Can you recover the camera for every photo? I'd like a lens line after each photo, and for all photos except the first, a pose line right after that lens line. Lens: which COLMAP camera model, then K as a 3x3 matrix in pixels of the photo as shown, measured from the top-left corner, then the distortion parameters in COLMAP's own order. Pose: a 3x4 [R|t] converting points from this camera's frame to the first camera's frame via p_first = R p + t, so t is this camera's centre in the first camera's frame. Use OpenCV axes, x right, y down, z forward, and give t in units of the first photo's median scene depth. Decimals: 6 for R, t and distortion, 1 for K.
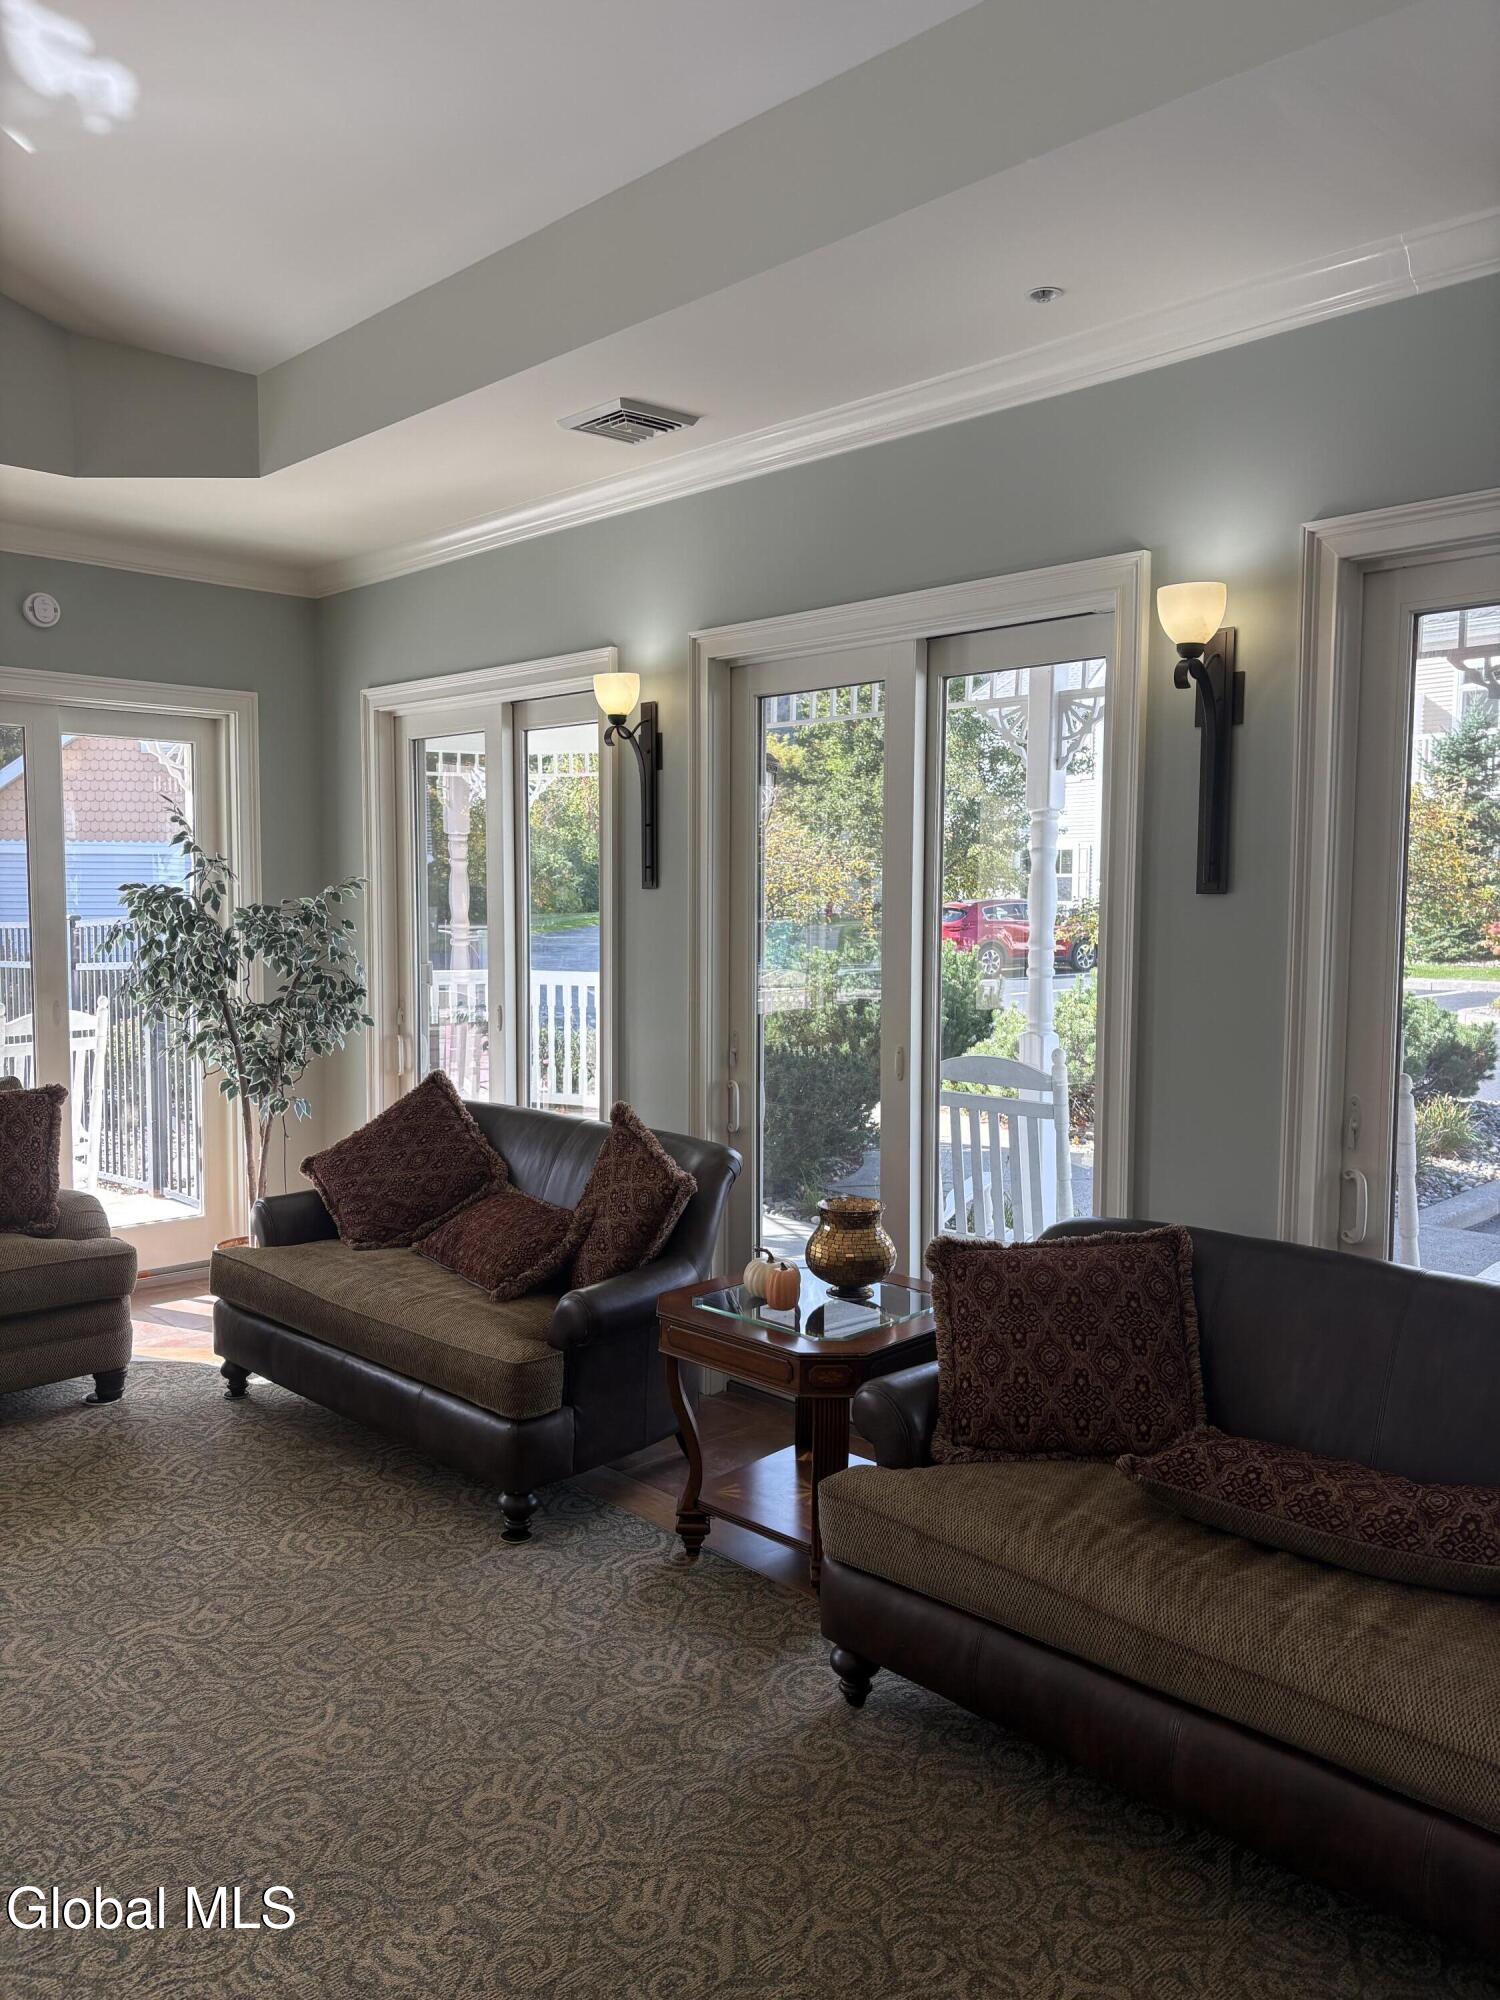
lens RADIAL K [[1495.0, 0, 747.4], [0, 1495.0, 1000.7], [0, 0, 1]] dist [0.037336, -0.008002]
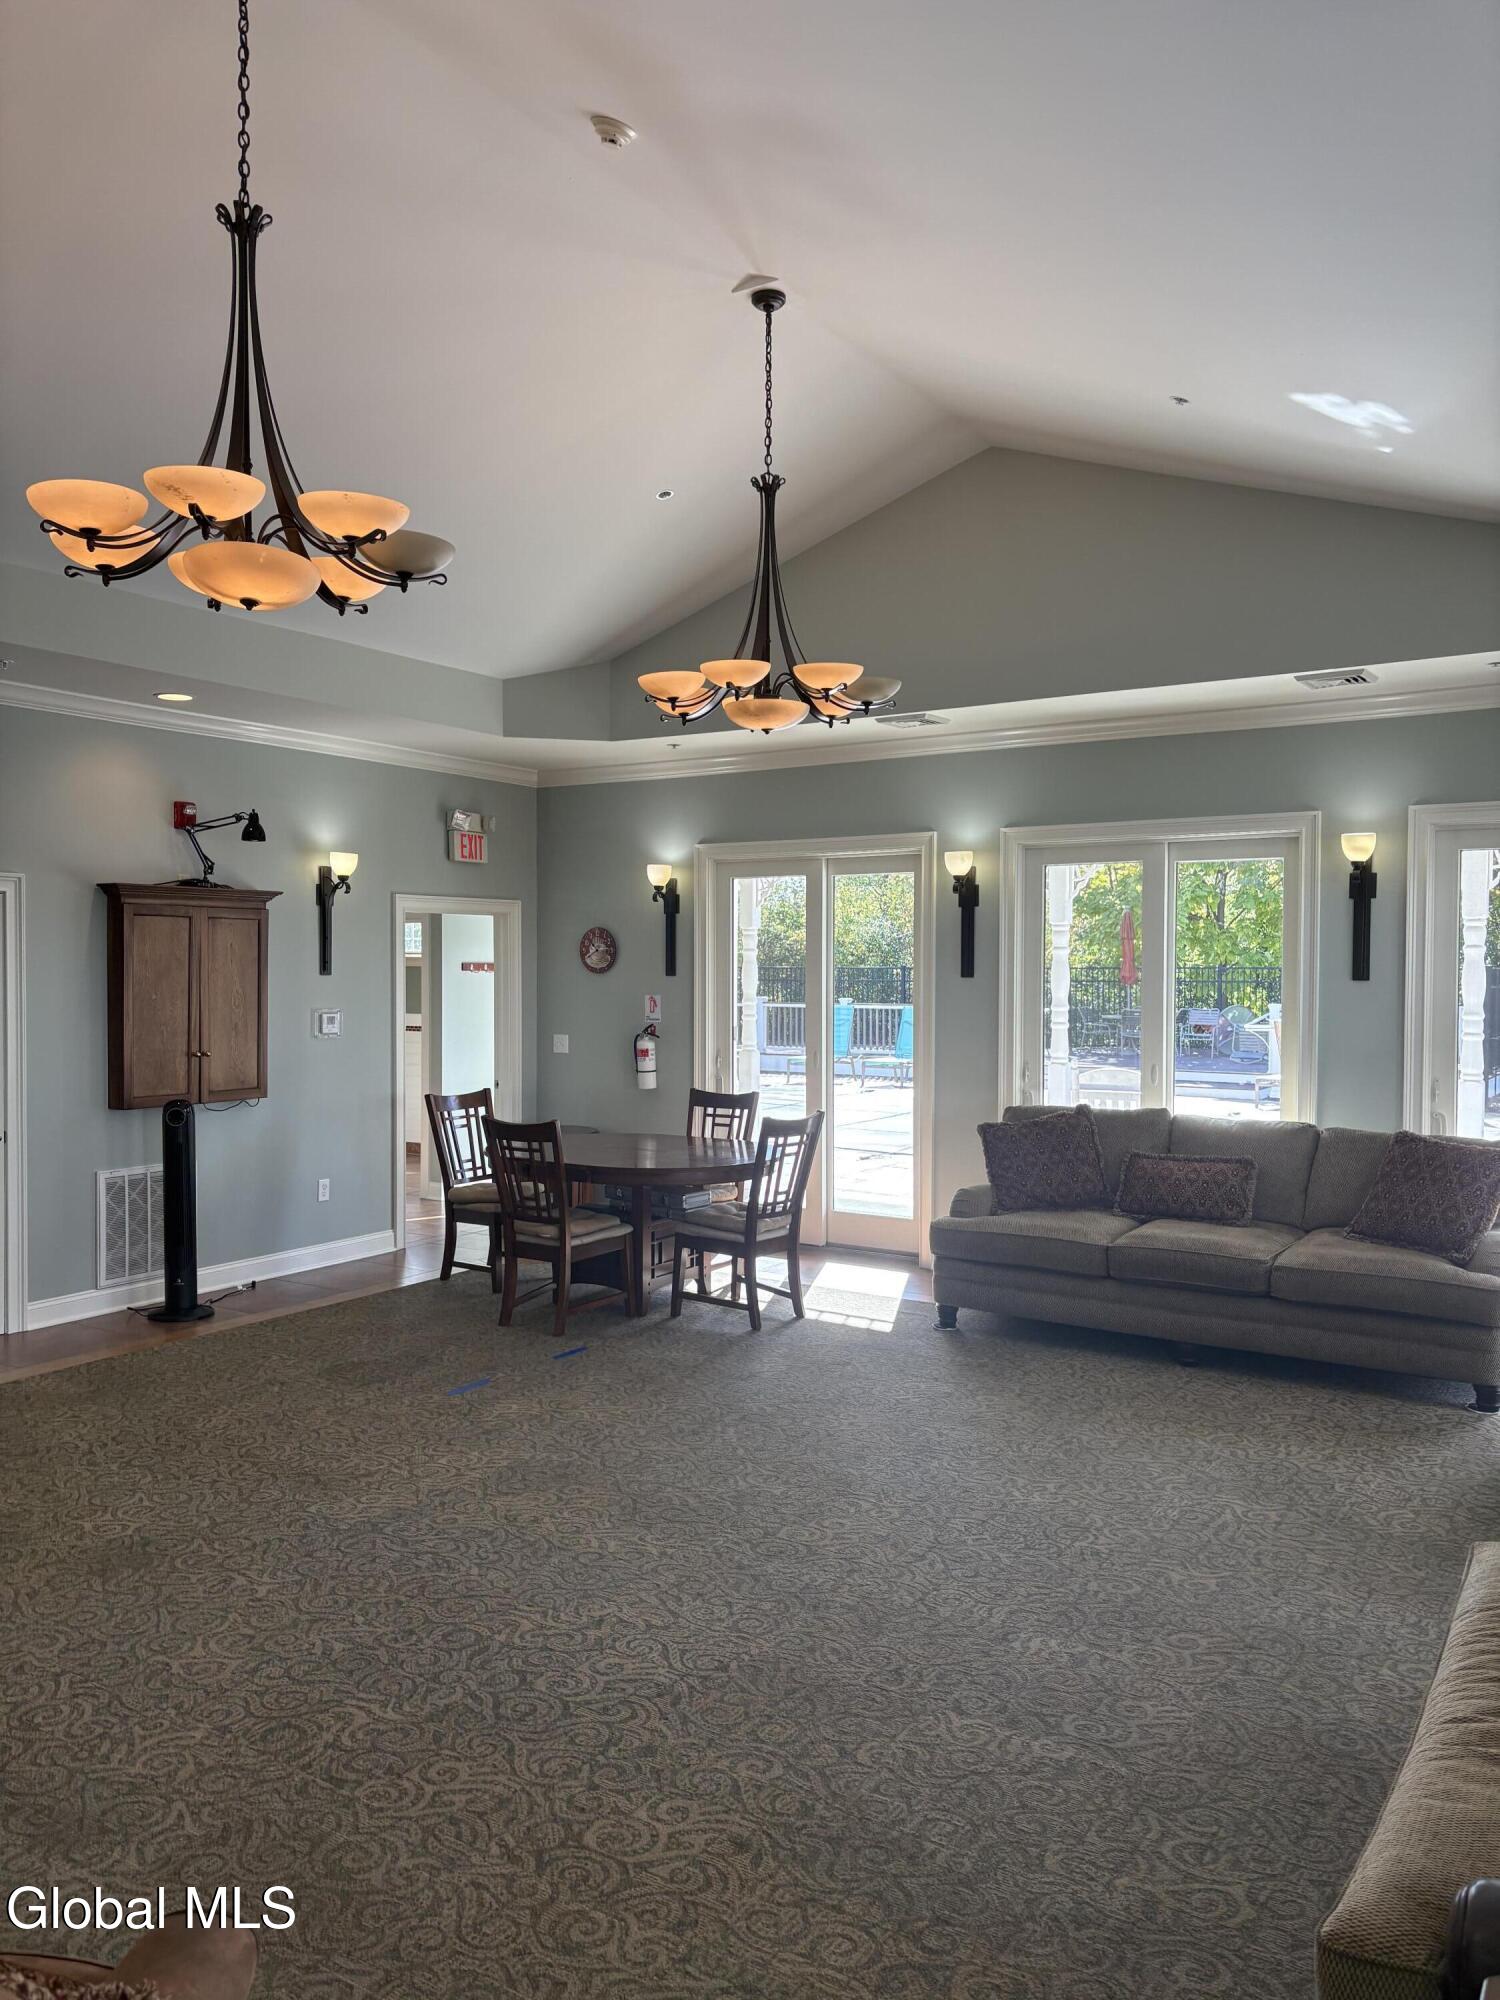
lens RADIAL K [[1495.0, 0, 748.3], [0, 1495.0, 996.8], [0, 0, 1]] dist [0.037336, -0.008002]
pose [[0.234695, 0.014970, -0.971954, 0.821599], [-0.075875, 0.997113, -0.002963, -0.018888], [0.969103, 0.074442, 0.235153, 0.181235]]
